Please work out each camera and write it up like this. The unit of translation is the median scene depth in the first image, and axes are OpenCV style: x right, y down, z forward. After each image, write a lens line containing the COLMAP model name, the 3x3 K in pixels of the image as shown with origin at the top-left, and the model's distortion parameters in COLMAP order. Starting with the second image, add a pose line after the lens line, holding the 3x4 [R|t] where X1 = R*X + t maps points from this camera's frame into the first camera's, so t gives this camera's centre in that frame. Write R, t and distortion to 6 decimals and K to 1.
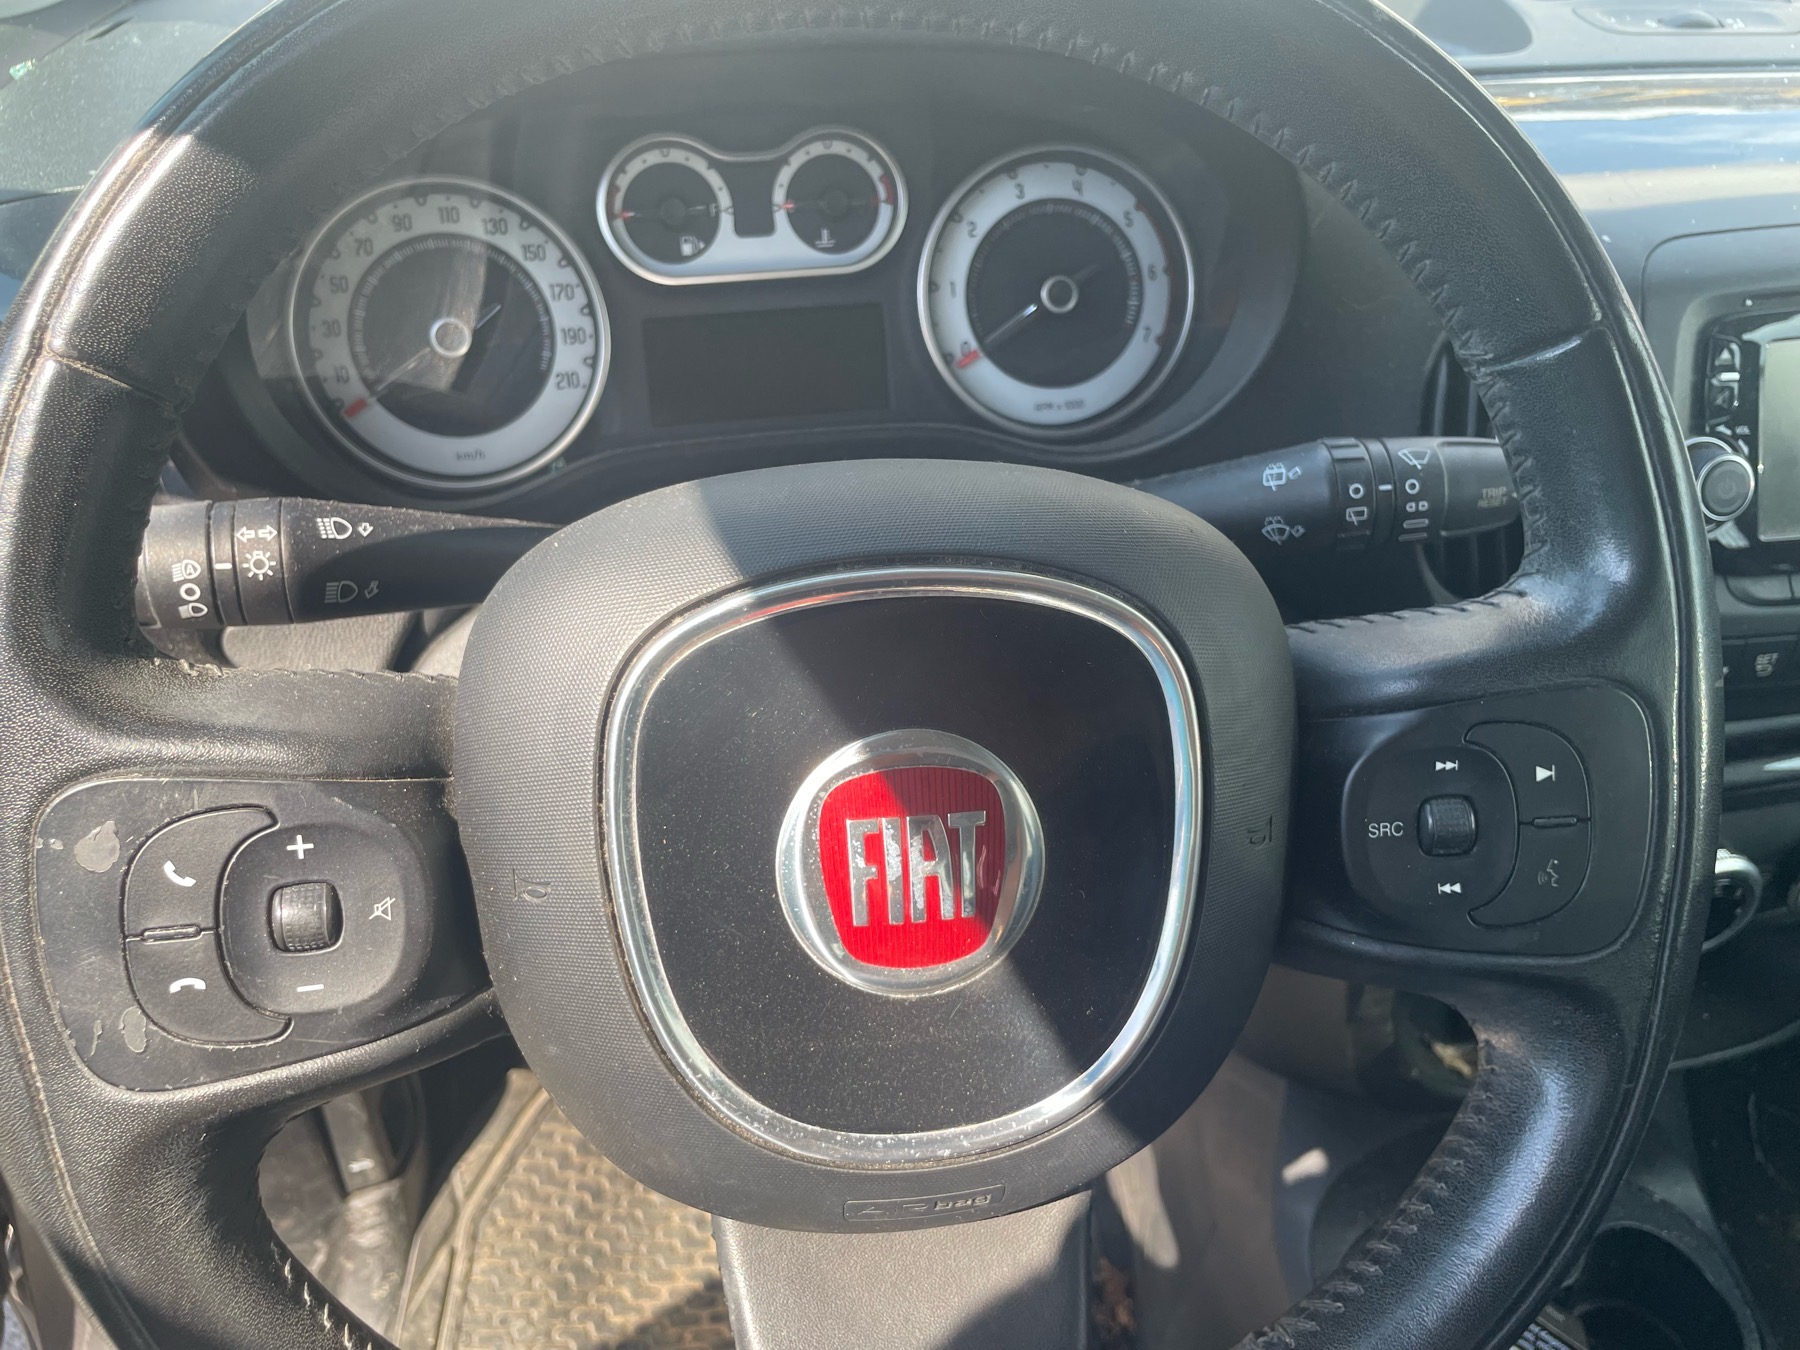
lens RADIAL K [[1380.6, 0, 909.2], [0, 1380.6, 665.4], [0, 0, 1]] dist [0.060239, -0.110315]
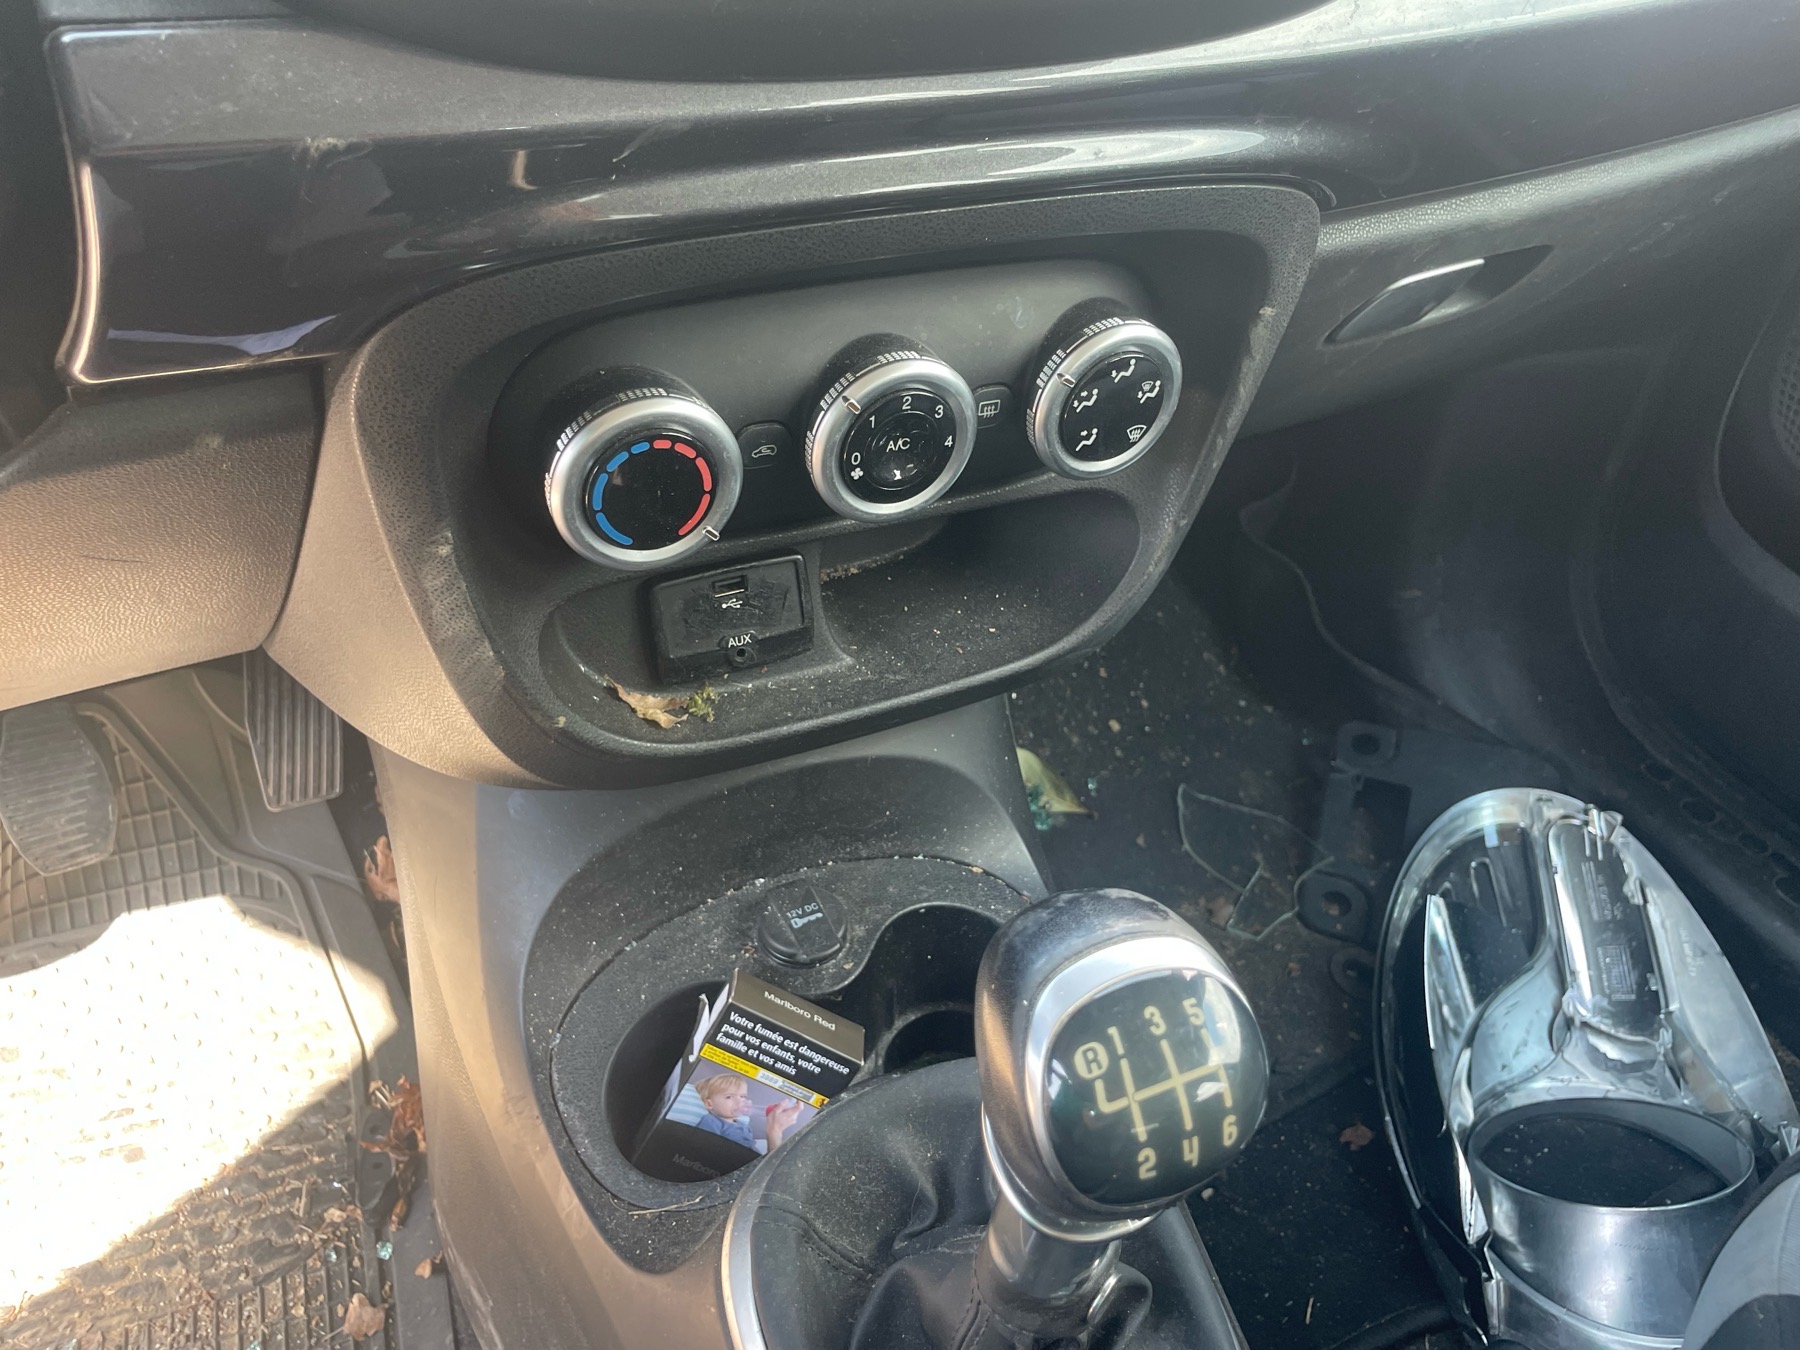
lens RADIAL K [[1376.9, 0, 906.9], [0, 1376.9, 662.0], [0, 0, 1]] dist [0.075147, -0.112516]
pose [[0.964502, -0.107363, 0.241266, 0.478872], [0.087508, 0.991945, 0.091587, 0.280249], [-0.249156, -0.067223, 0.966127, 0.359968]]
